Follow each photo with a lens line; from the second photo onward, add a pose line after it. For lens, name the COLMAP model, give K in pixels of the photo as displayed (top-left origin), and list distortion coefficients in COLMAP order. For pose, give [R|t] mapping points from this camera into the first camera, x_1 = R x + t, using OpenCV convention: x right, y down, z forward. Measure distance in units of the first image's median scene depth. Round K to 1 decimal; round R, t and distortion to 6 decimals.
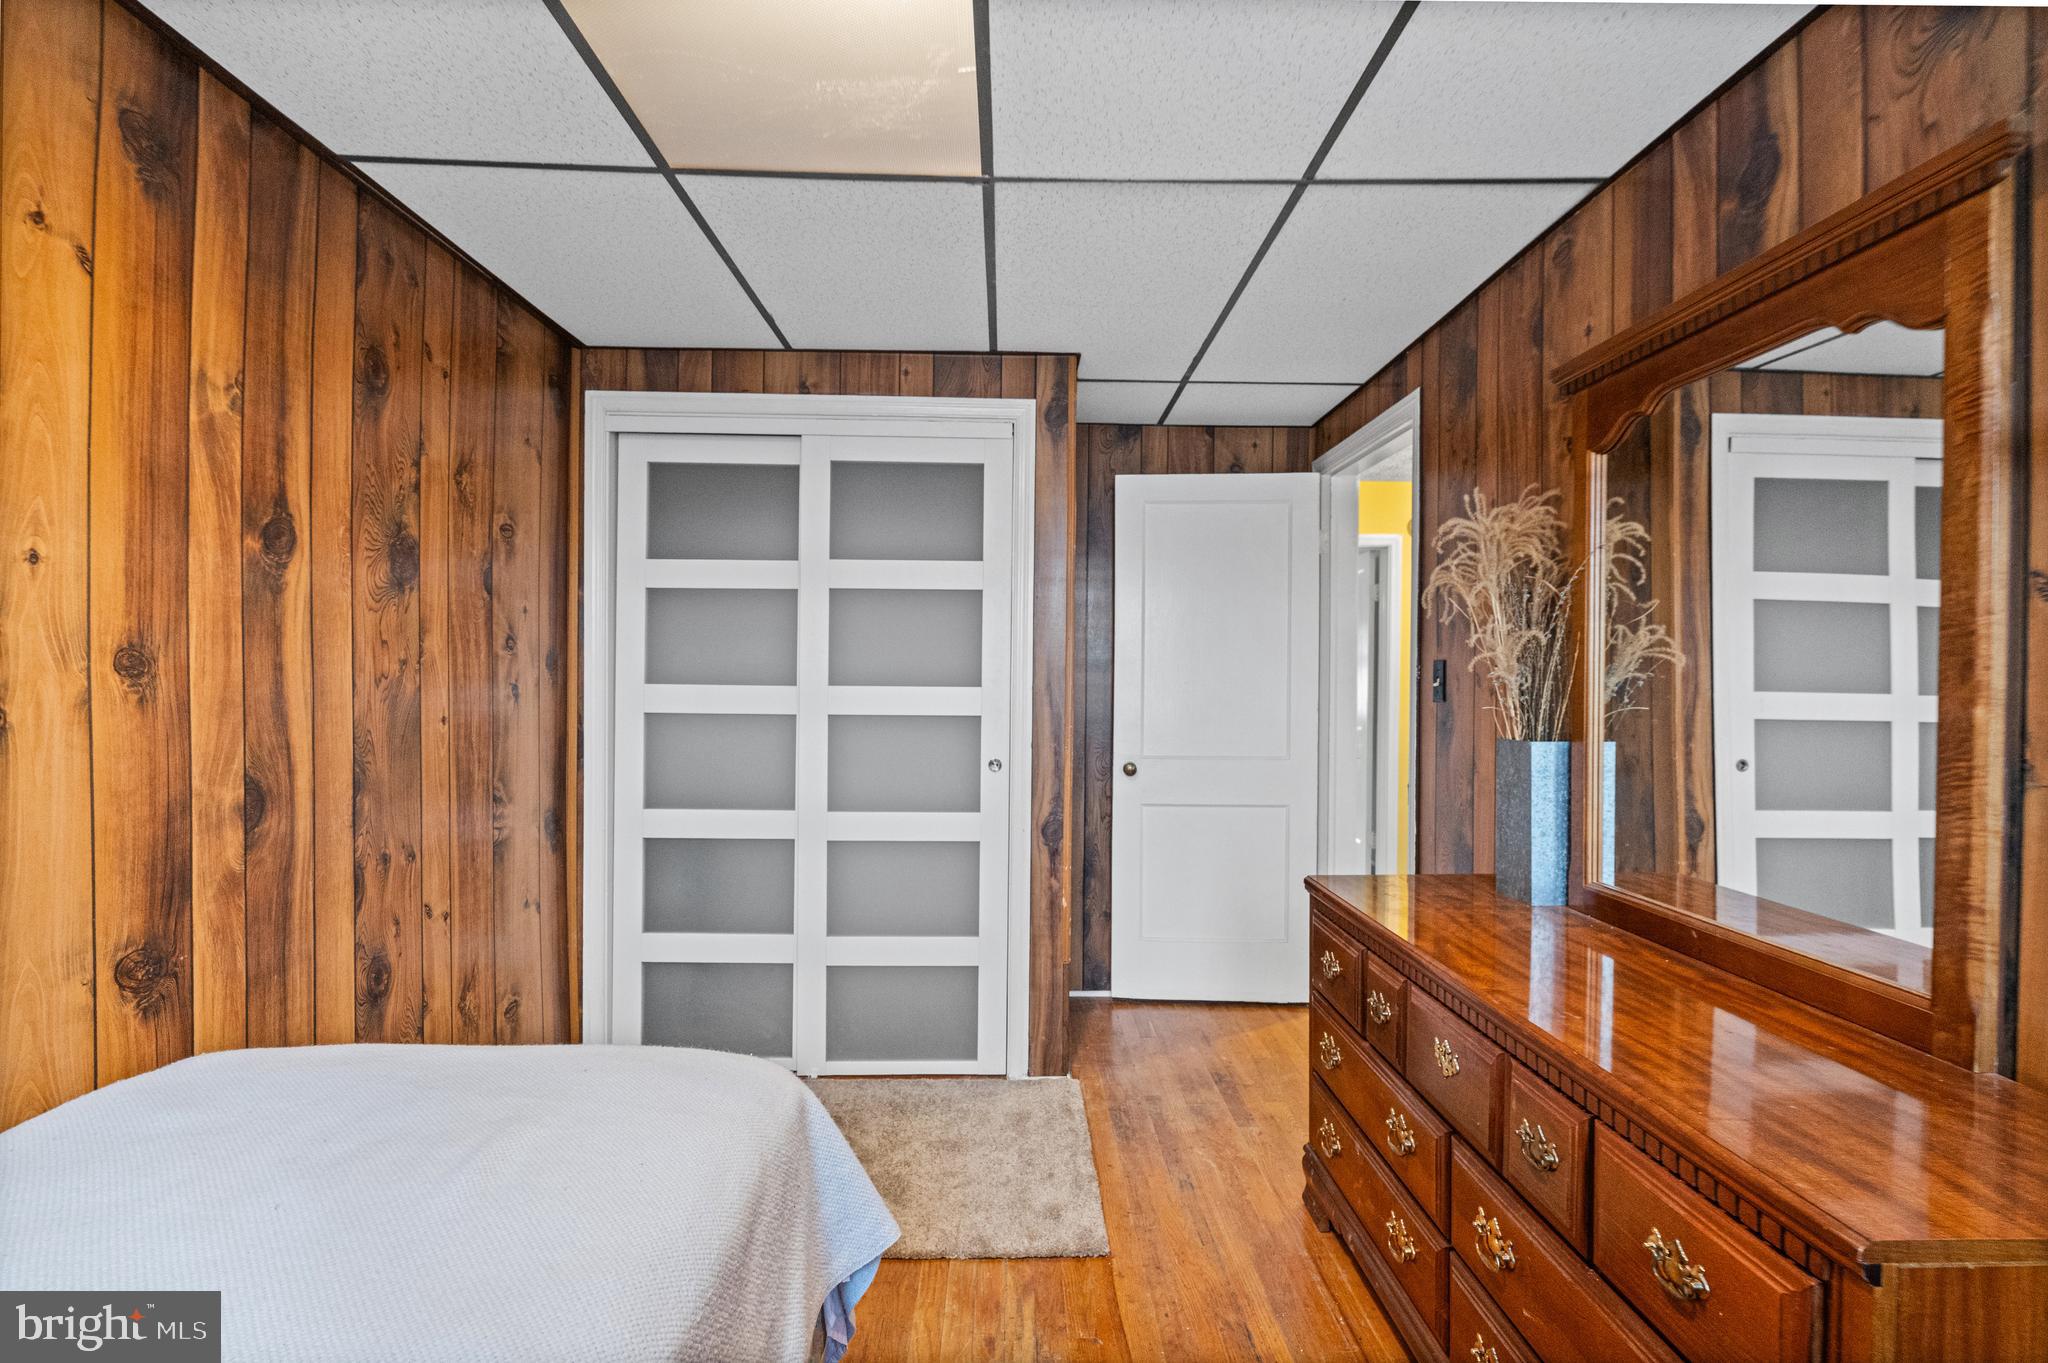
lens RADIAL K [[935.9, 0, 1026.1], [0, 935.9, 680.2], [0, 0, 1]] dist [-0.001175, -0.000718]
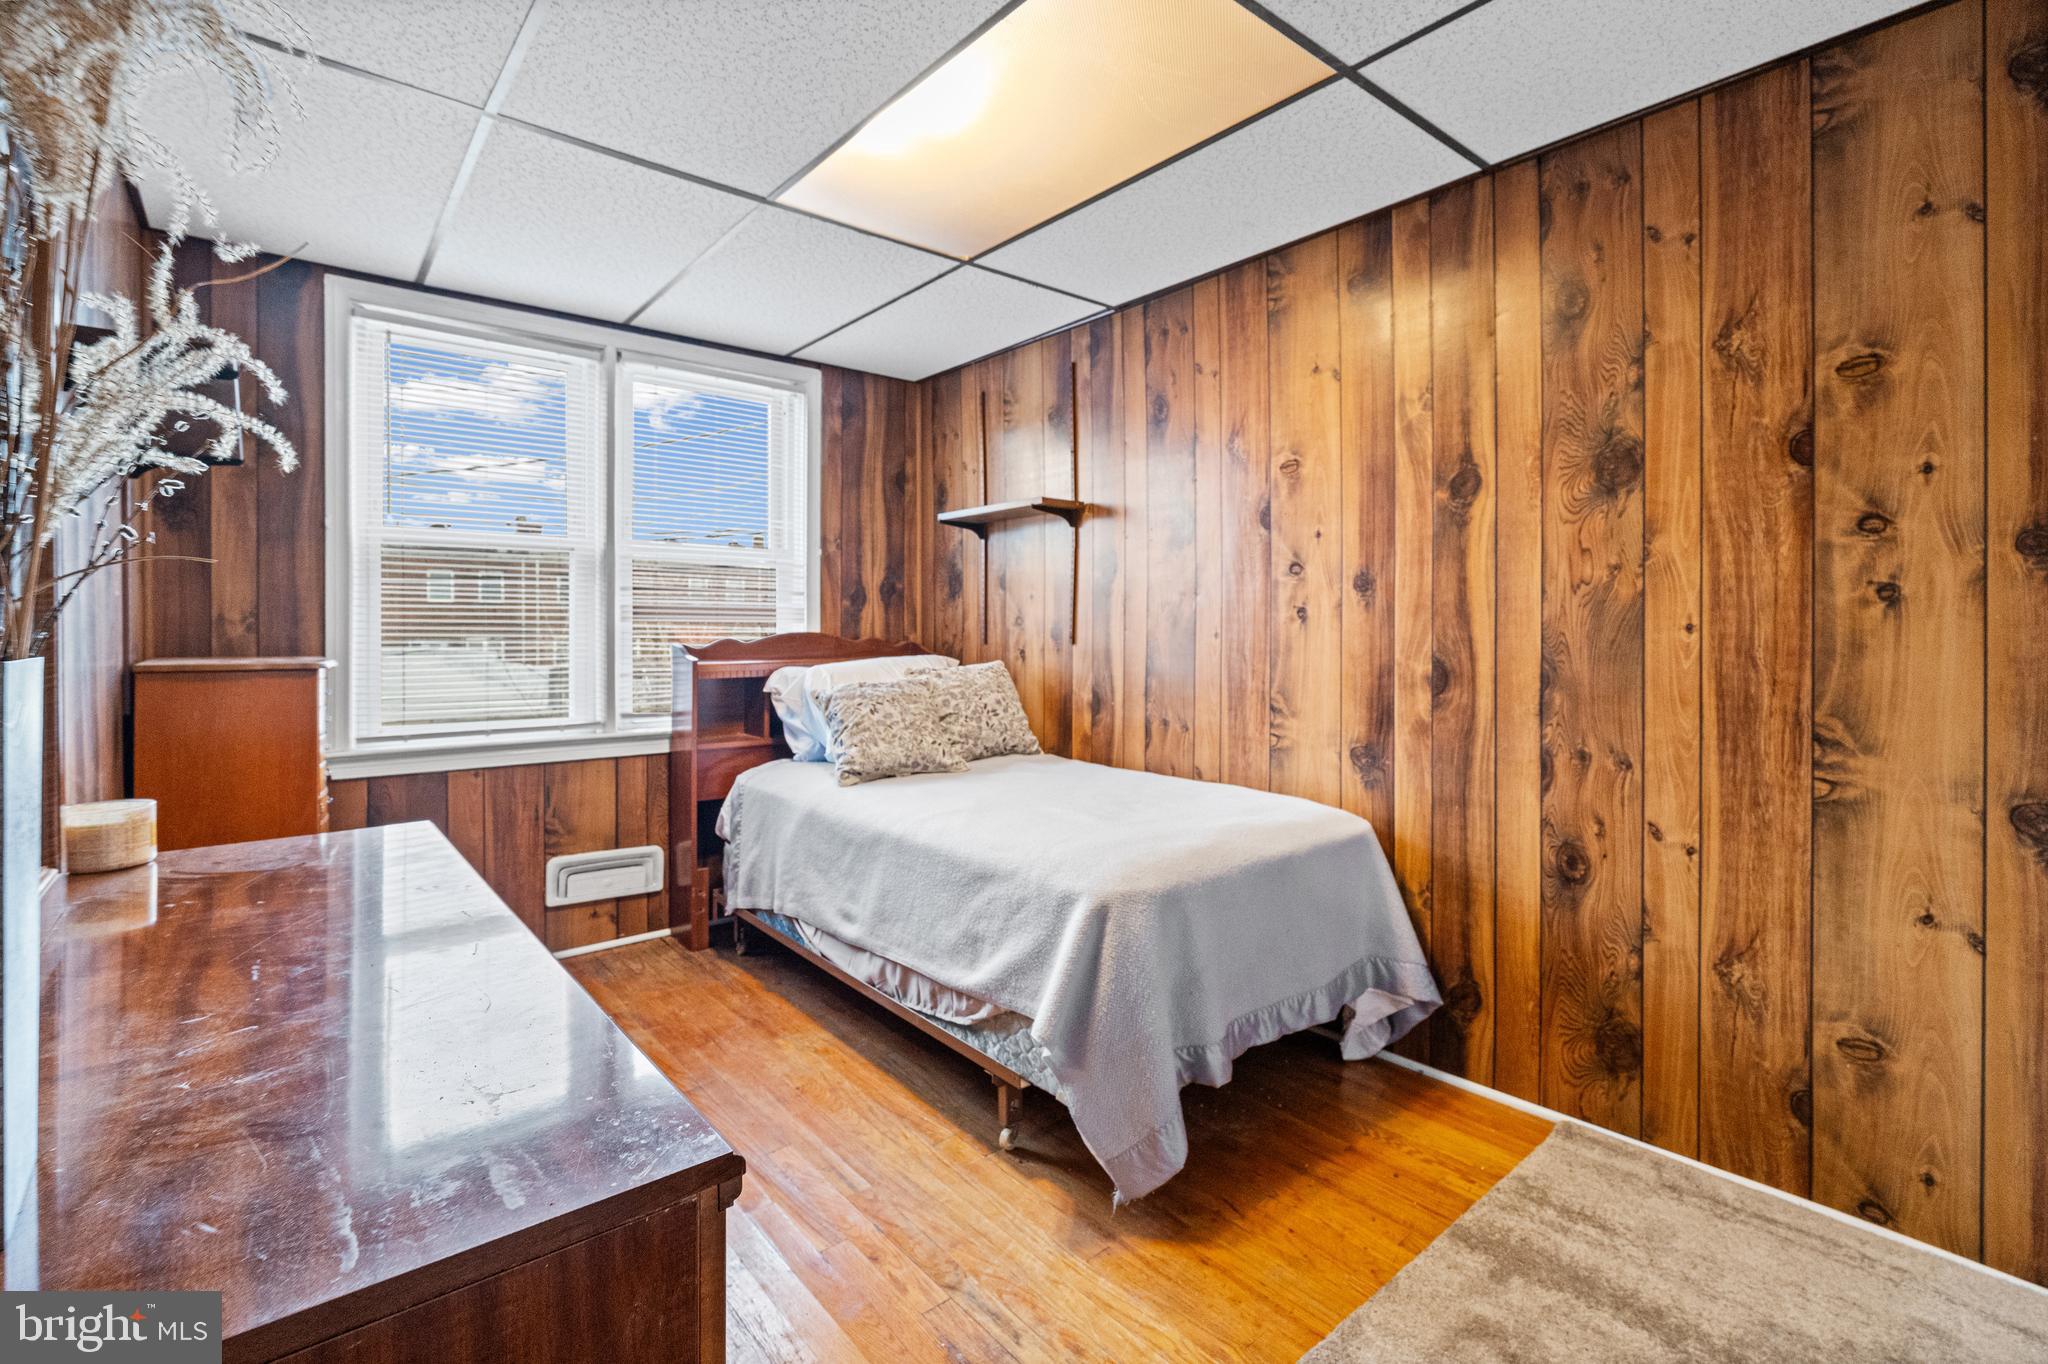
lens RADIAL K [[935.9, 0, 1031.9], [0, 935.9, 631.3], [0, 0, 1]] dist [-0.001175, -0.000718]
pose [[-0.783425, -0.006557, -0.621452, 0.510940], [-0.007531, 0.999971, -0.001056, 0.063123], [0.621441, 0.003853, -0.783452, 1.605985]]
